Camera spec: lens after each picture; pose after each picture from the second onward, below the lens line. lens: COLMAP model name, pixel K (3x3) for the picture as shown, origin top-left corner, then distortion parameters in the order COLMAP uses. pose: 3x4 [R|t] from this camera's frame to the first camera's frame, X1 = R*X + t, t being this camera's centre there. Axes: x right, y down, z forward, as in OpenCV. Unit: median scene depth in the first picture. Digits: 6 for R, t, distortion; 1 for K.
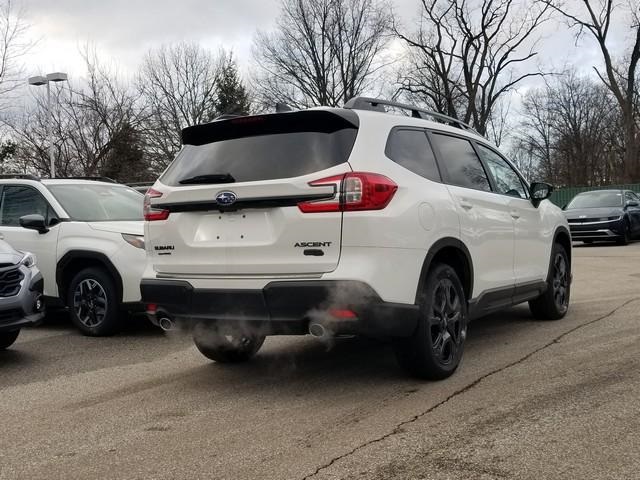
lens RADIAL K [[784.3, 0, 320.0], [0, 784.3, 240.0], [0, 0, 1]] dist [0.072738, -0.013642]
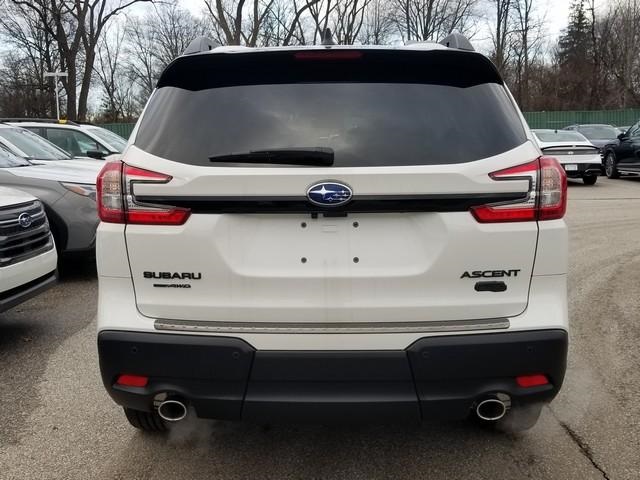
lens RADIAL K [[784.3, 0, 320.0], [0, 784.3, 240.0], [0, 0, 1]] dist [0.072738, -0.013642]
pose [[0.869434, -0.032140, 0.493002, -0.406827], [-0.012468, 0.996136, 0.086929, -0.068922], [-0.493891, -0.081726, 0.865674, 0.505012]]
